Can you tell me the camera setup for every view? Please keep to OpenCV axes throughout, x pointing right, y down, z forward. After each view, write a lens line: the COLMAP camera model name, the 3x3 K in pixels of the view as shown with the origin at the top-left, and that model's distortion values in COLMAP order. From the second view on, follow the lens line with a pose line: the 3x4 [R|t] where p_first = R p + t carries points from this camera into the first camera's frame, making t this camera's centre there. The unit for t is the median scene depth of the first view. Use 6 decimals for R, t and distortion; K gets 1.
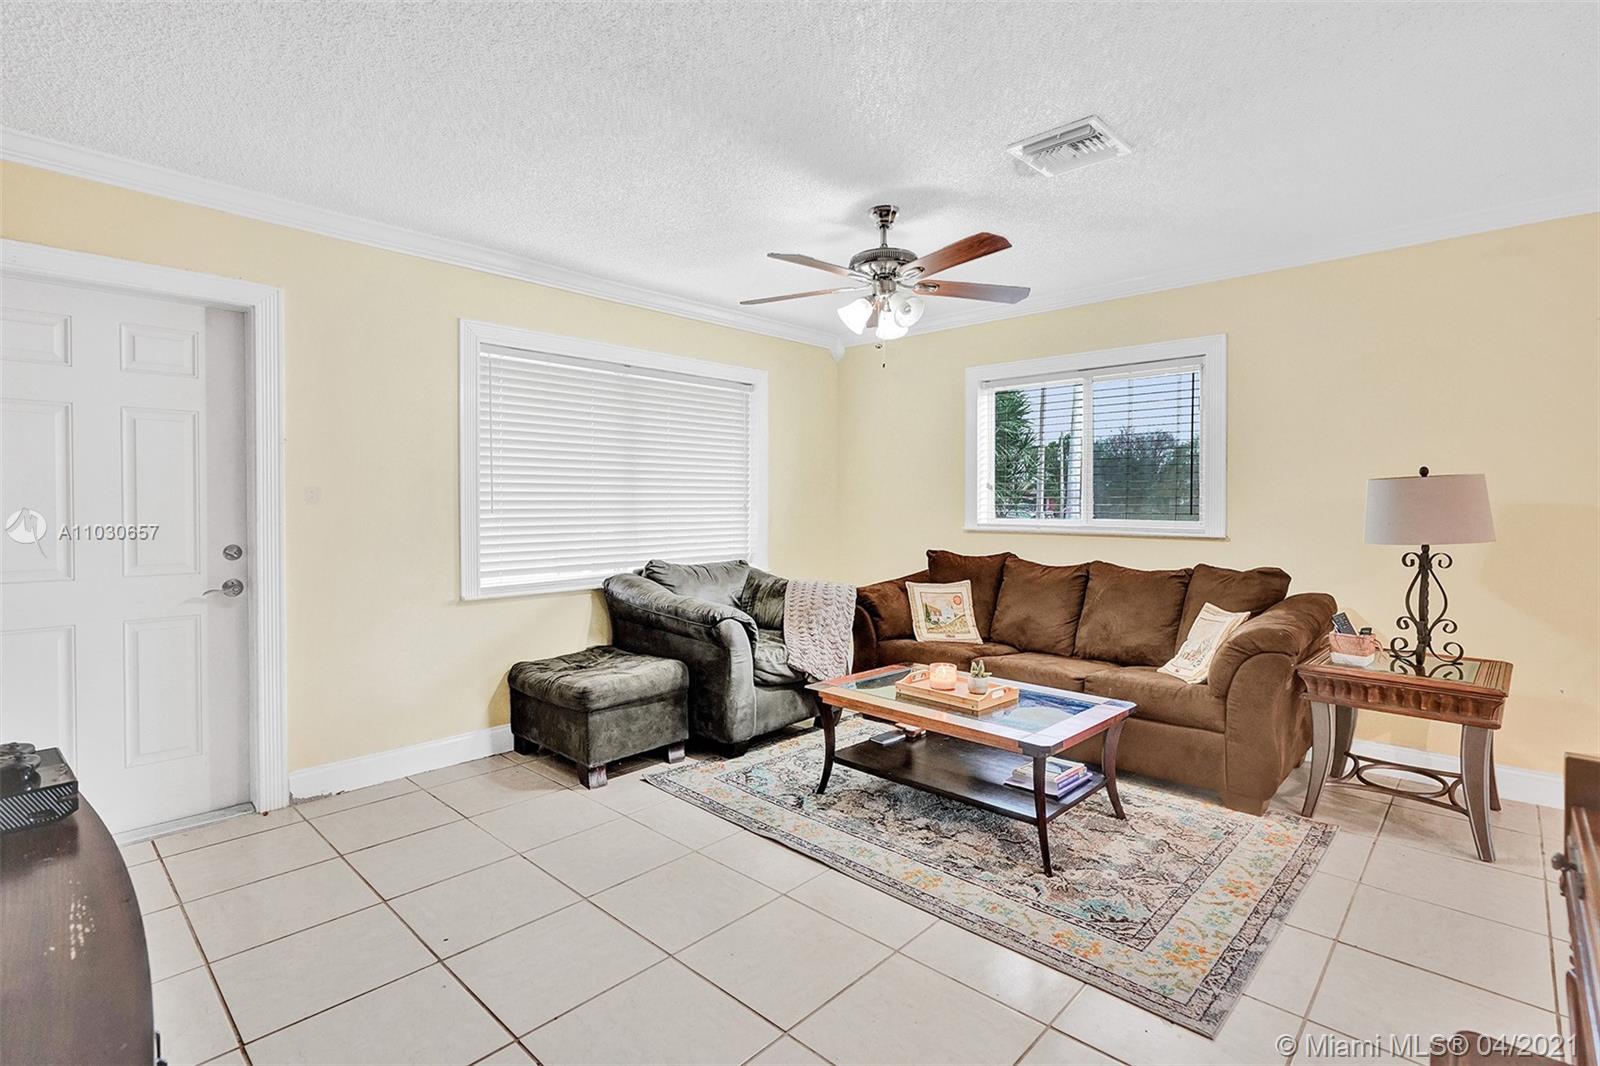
lens RADIAL K [[763.9, 0, 798.4], [0, 763.9, 518.5], [0, 0, 1]] dist [0.002614, 0.000018]
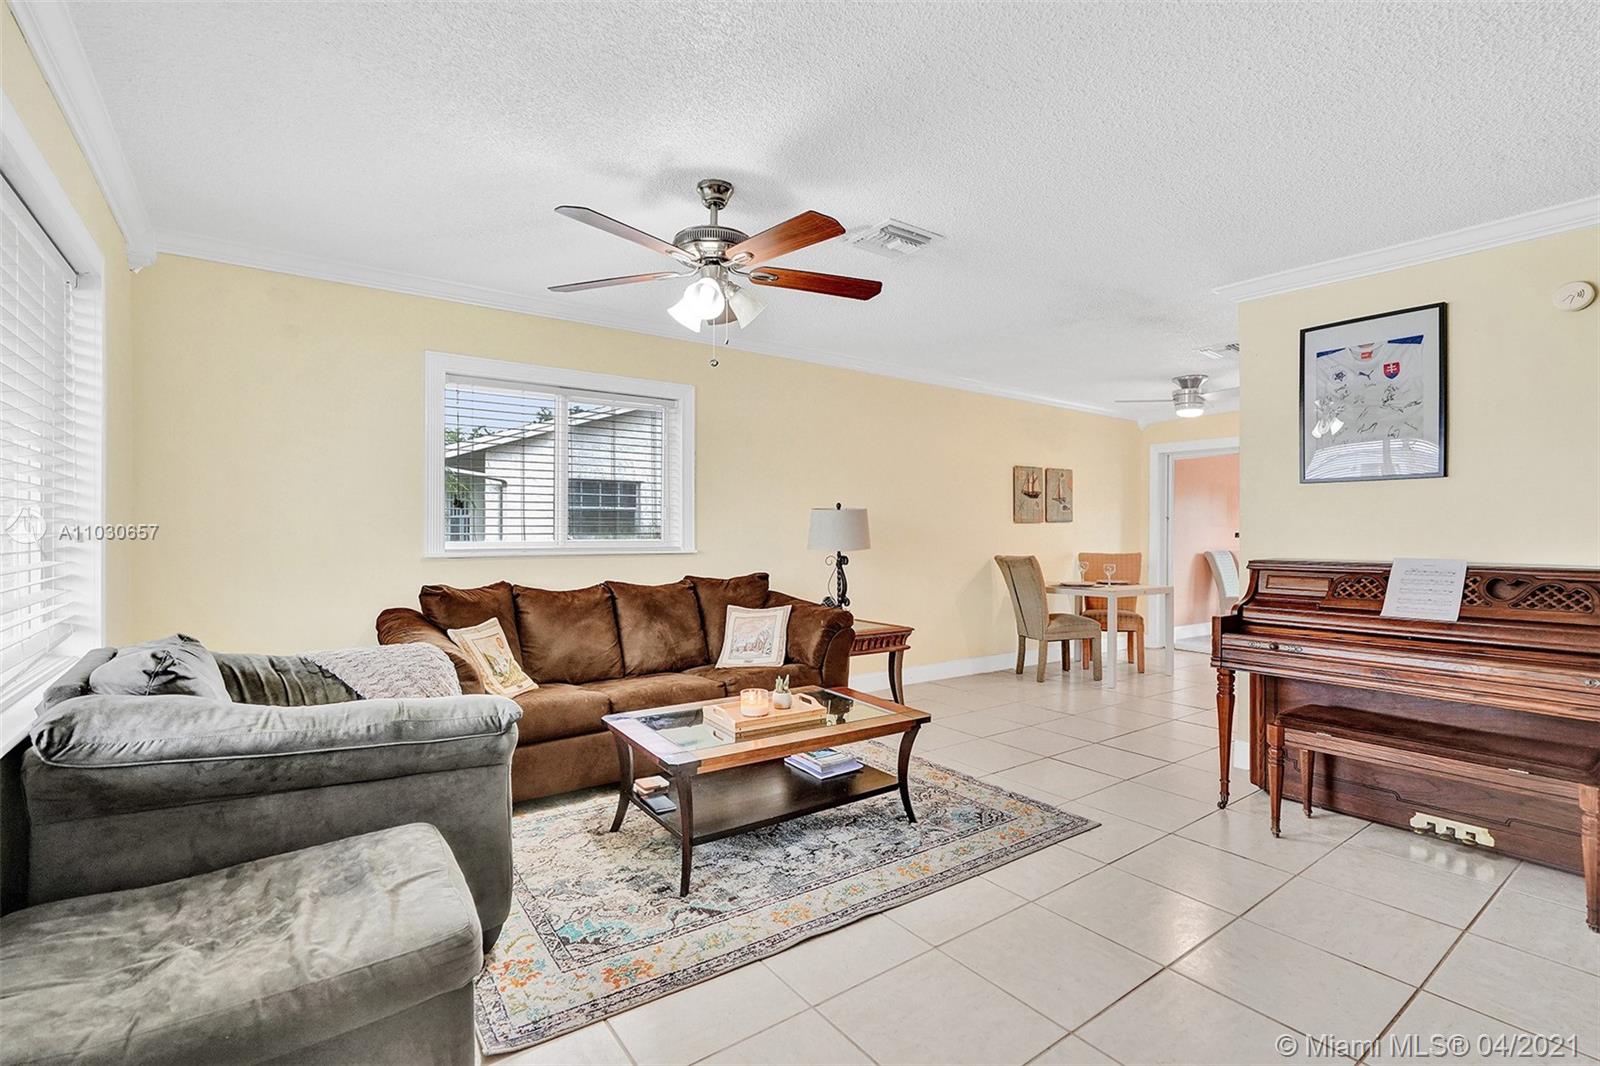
lens RADIAL K [[733.9, 0, 784.1], [0, 733.9, 535.3], [0, 0, 1]] dist [-0.013237, 0.006790]
pose [[0.190488, -0.003995, 0.981681, -0.787728], [0.023116, 0.999733, -0.000417, -0.003403], [-0.981417, 0.022772, 0.190530, 0.867224]]
